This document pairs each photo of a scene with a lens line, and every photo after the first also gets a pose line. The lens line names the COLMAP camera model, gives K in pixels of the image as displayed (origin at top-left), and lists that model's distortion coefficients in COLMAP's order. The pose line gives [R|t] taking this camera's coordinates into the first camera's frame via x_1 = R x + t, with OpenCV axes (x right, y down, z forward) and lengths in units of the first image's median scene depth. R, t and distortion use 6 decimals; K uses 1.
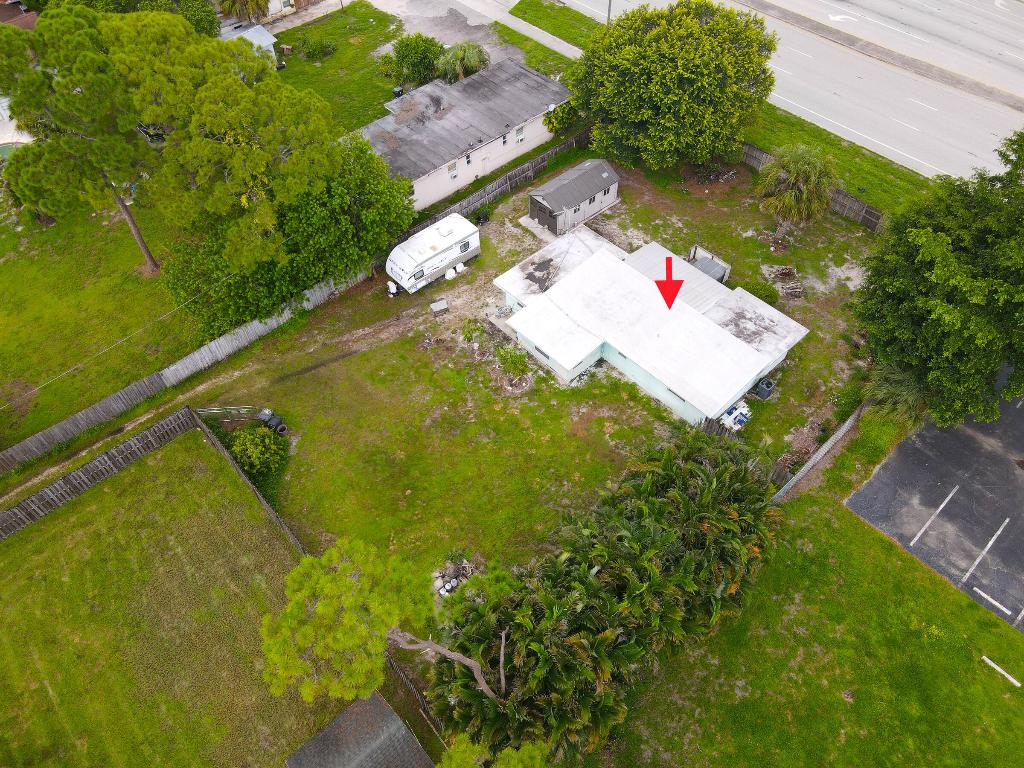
lens RADIAL K [[752.9, 0, 512.0], [0, 752.9, 384.0], [0, 0, 1]] dist [0.005195, 0.007633]
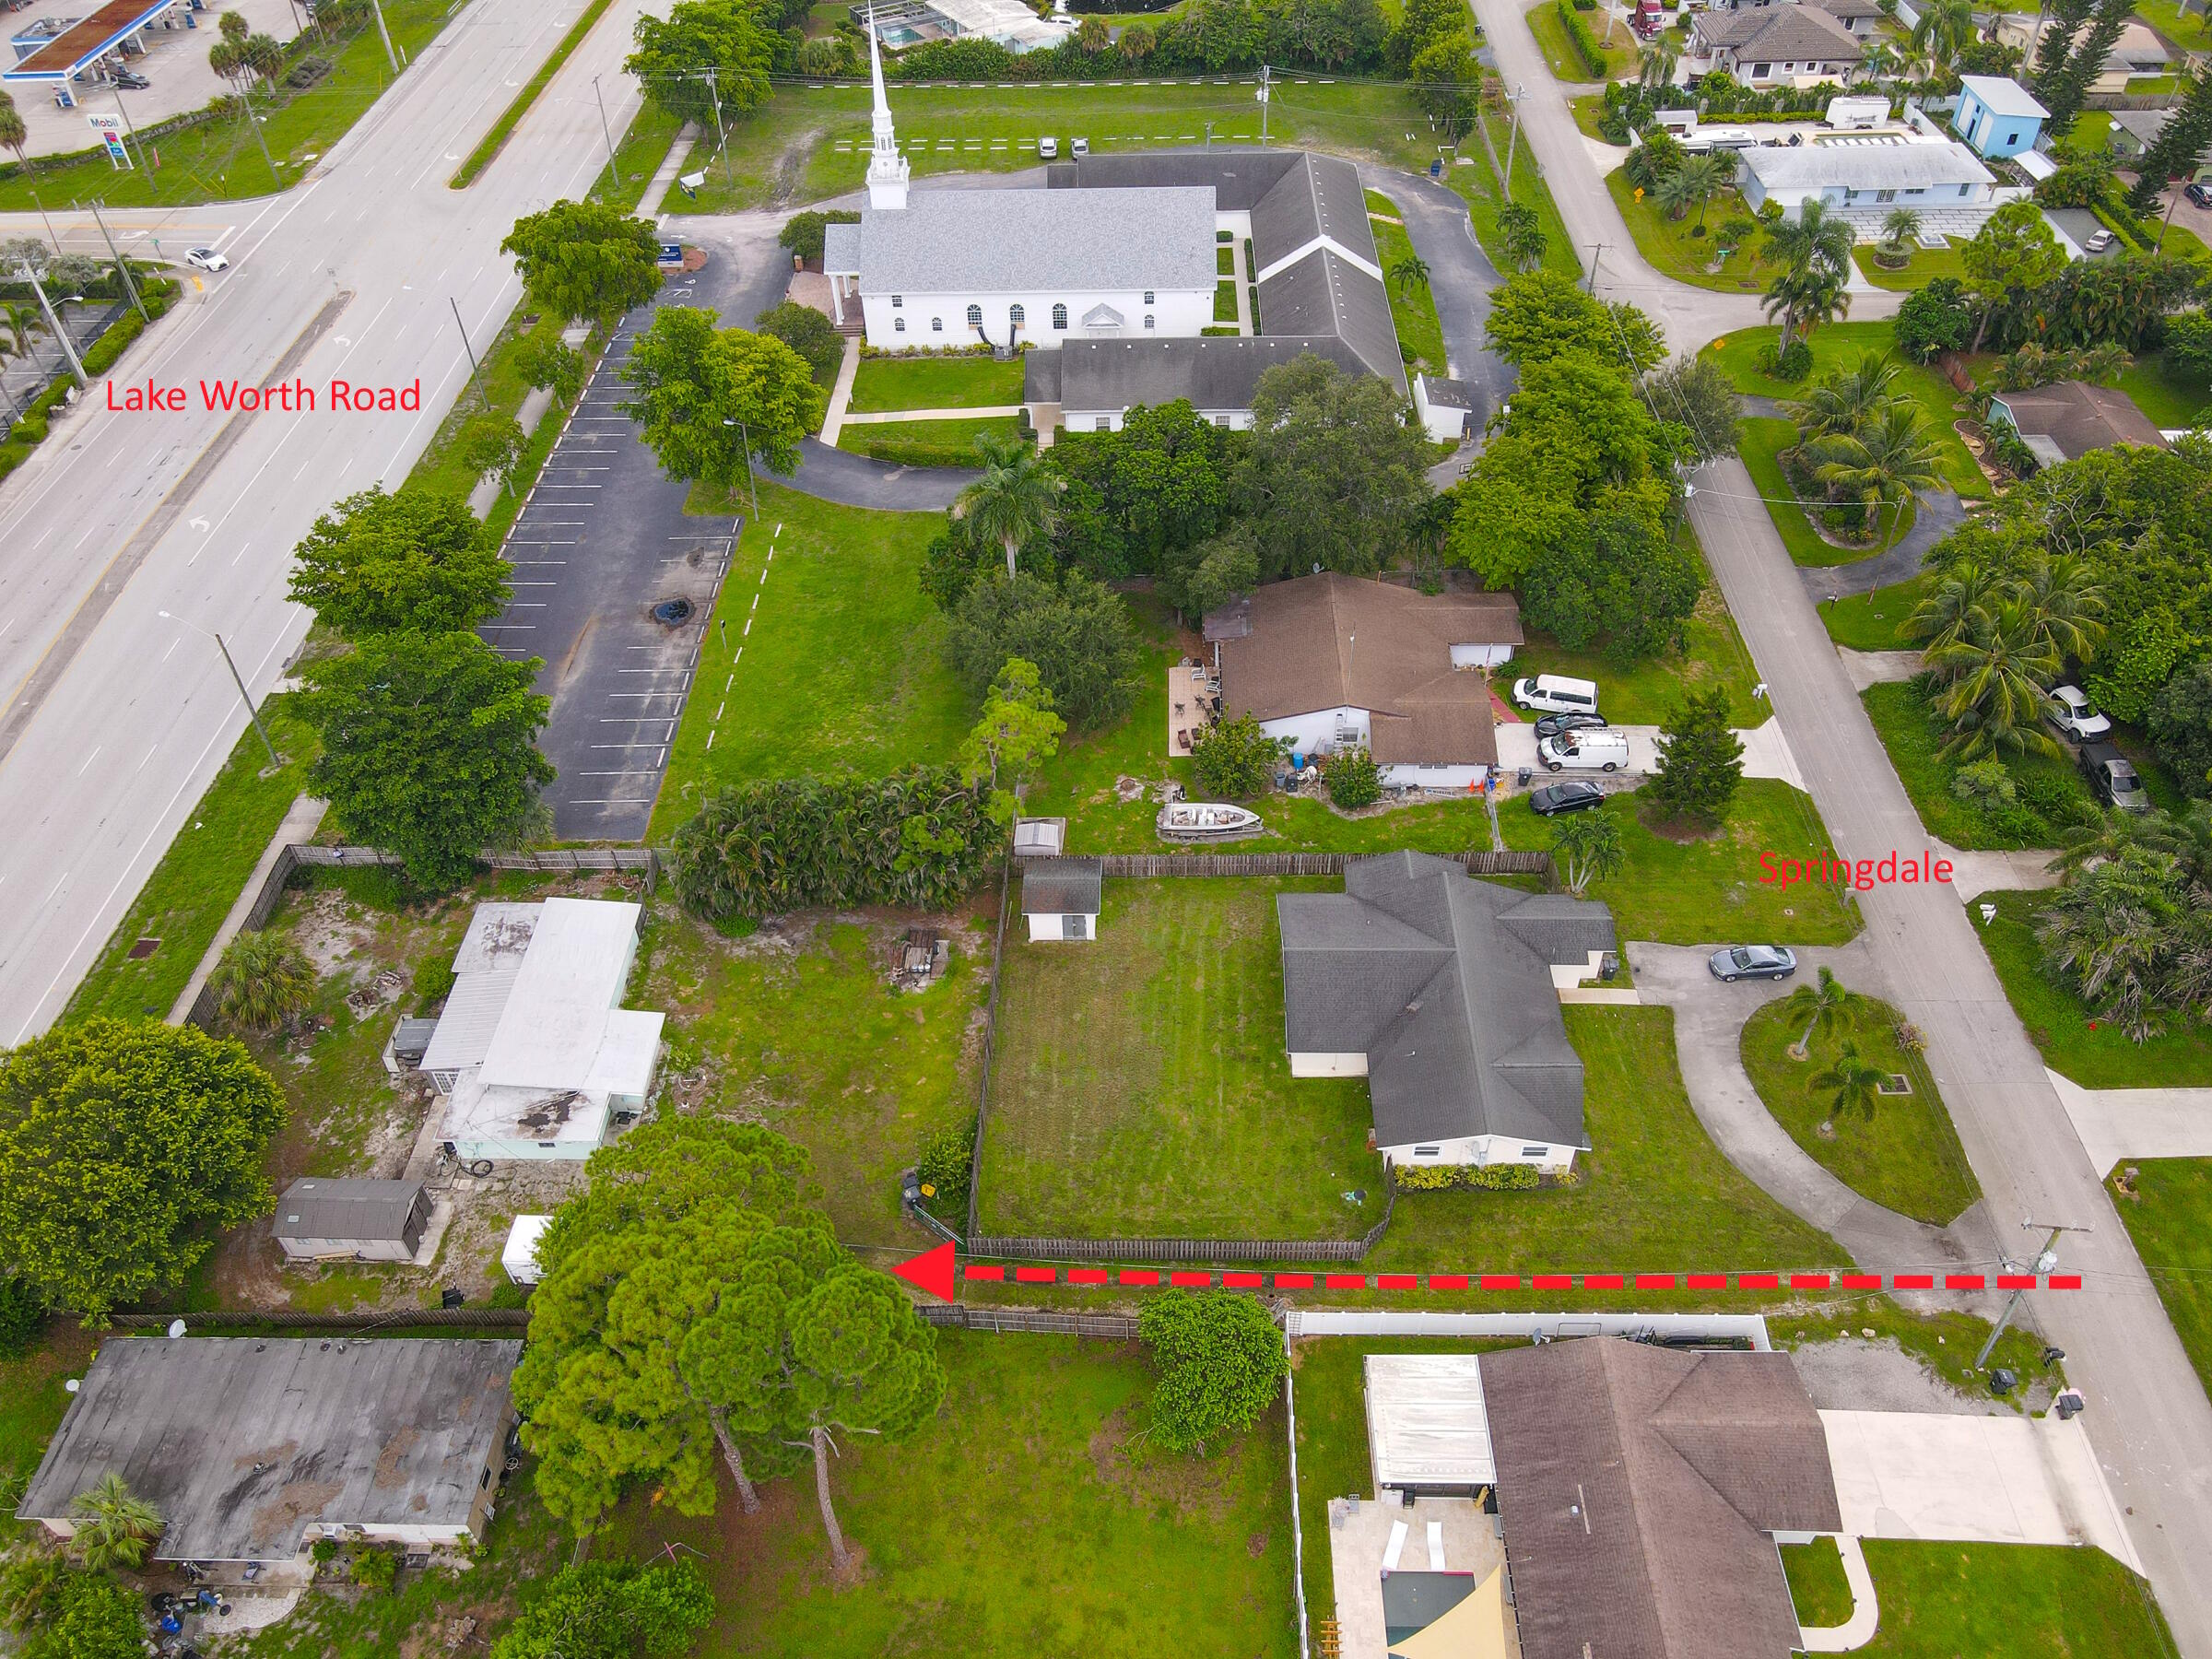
lens RADIAL K [[1626.4, 0, 1106.0], [0, 1626.4, 829.5], [0, 0, 1]] dist [0.005195, 0.007633]
pose [[-0.721520, -0.450718, 0.525606, -1.100716], [0.560145, 0.066246, 0.825741, -1.201883], [-0.406996, 0.890205, 0.204670, 0.146657]]
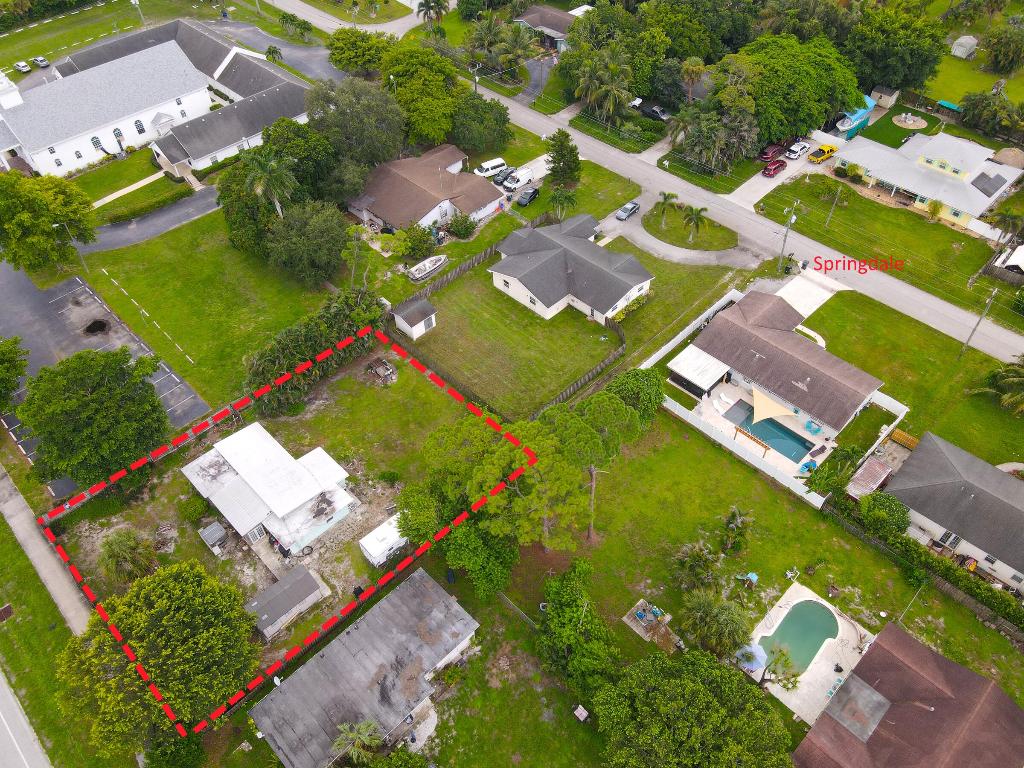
lens RADIAL K [[752.9, 0, 512.0], [0, 752.9, 384.0], [0, 0, 1]] dist [0.005195, 0.007633]
pose [[-0.998433, 0.055822, 0.003886, -0.368109], [-0.004442, -0.148290, 0.988934, -1.625336], [0.055781, 0.987367, 0.148306, 0.514191]]
